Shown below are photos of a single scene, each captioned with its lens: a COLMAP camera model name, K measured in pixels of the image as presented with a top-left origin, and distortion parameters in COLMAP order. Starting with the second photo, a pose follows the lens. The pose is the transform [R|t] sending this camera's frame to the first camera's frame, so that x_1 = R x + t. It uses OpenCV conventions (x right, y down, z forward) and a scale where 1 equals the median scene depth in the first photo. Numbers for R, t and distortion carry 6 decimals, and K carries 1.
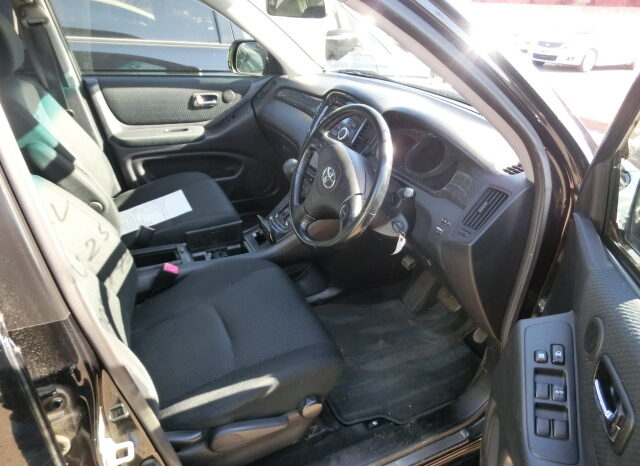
lens RADIAL K [[455.2, 0, 319.6], [0, 455.2, 246.6], [0, 0, 1]] dist [-0.000602, -0.001013]
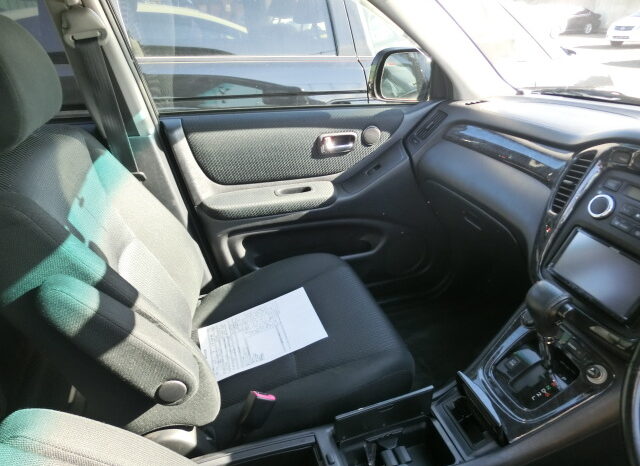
lens RADIAL K [[429.9, 0, 320.0], [0, 429.9, 233.0], [0, 0, 1]] dist [-0.009748, -0.002125]
pose [[0.990768, 0.007540, -0.135360, -0.193814], [-0.010229, 0.999764, -0.019181, -0.184231], [0.135184, 0.020389, 0.990611, 0.394800]]
